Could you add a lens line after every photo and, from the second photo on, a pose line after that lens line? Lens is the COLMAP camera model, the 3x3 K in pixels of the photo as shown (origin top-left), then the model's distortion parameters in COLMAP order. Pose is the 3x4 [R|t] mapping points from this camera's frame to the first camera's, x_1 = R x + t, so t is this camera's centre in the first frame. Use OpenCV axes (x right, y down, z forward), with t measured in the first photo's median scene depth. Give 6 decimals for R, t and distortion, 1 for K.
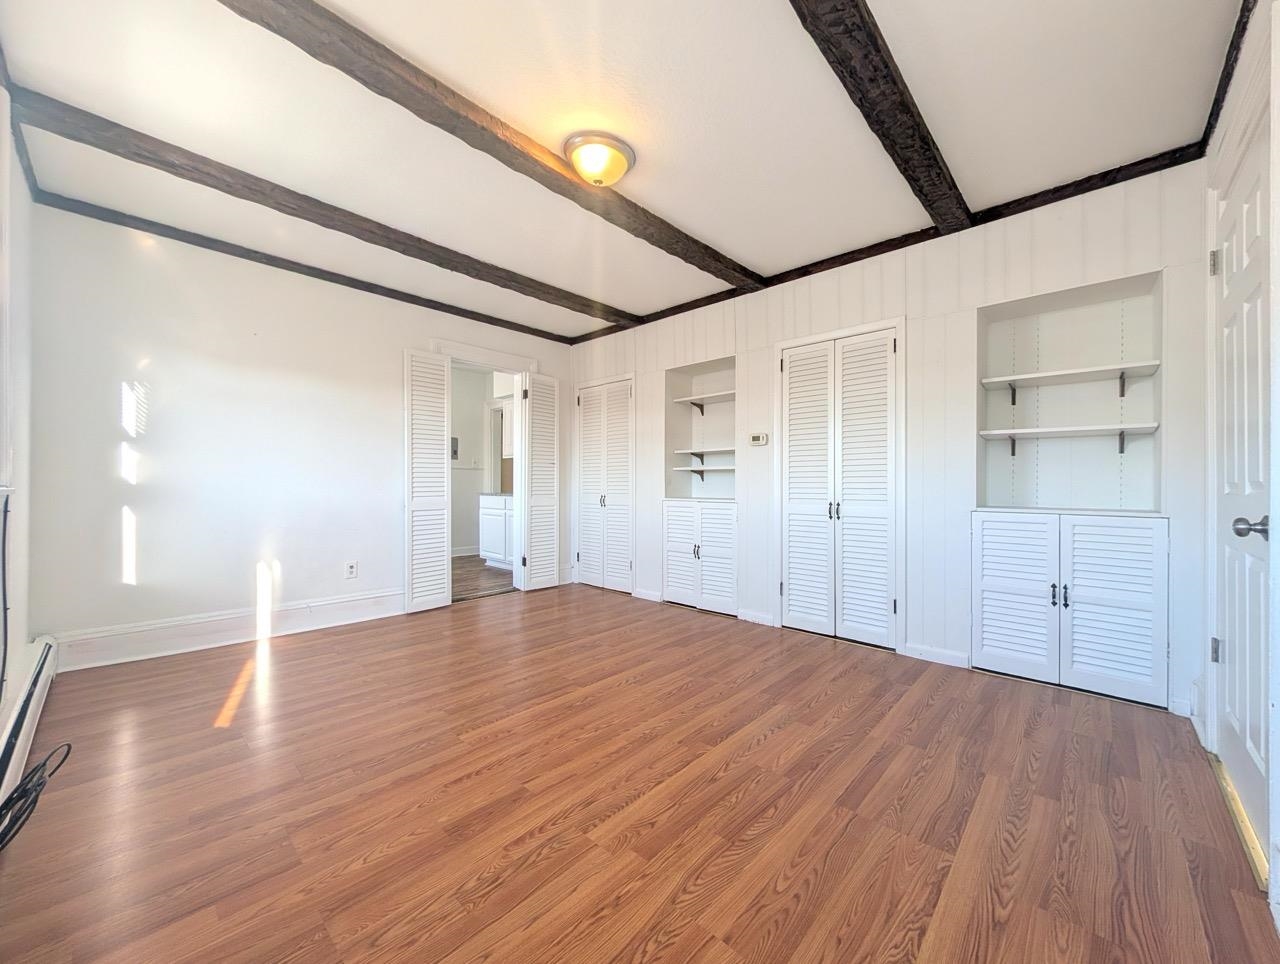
lens RADIAL K [[490.9, 0, 643.1], [0, 490.9, 483.3], [0, 0, 1]] dist [-0.000916, 0.000050]
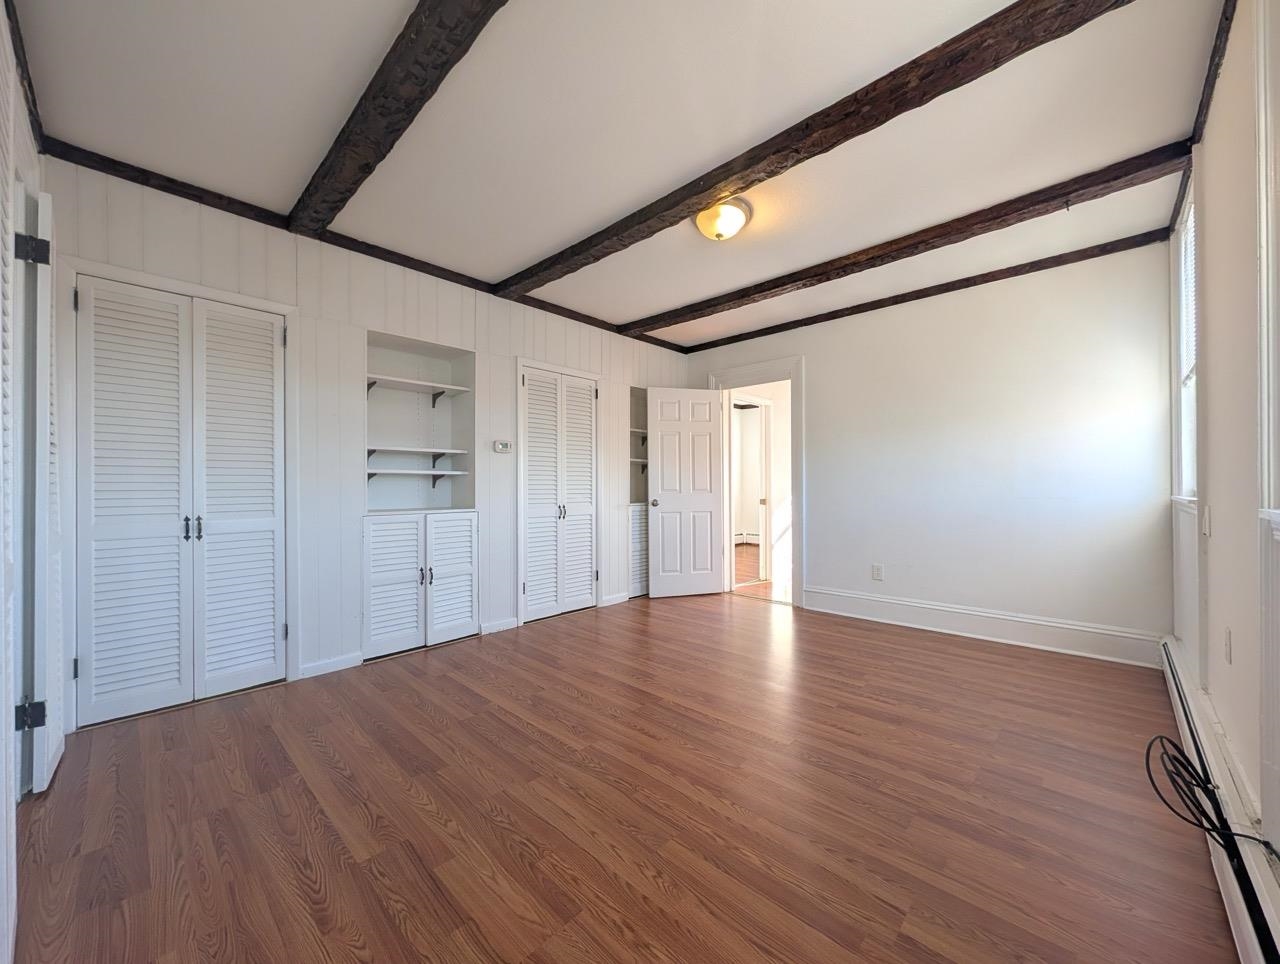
lens RADIAL K [[490.9, 0, 643.1], [0, 490.9, 483.3], [0, 0, 1]] dist [-0.000916, 0.000050]
pose [[0.014583, 0.009367, 0.999850, -0.761574], [0.004934, 0.999943, -0.009440, -0.003532], [-0.999881, 0.005071, 0.014536, 0.702374]]
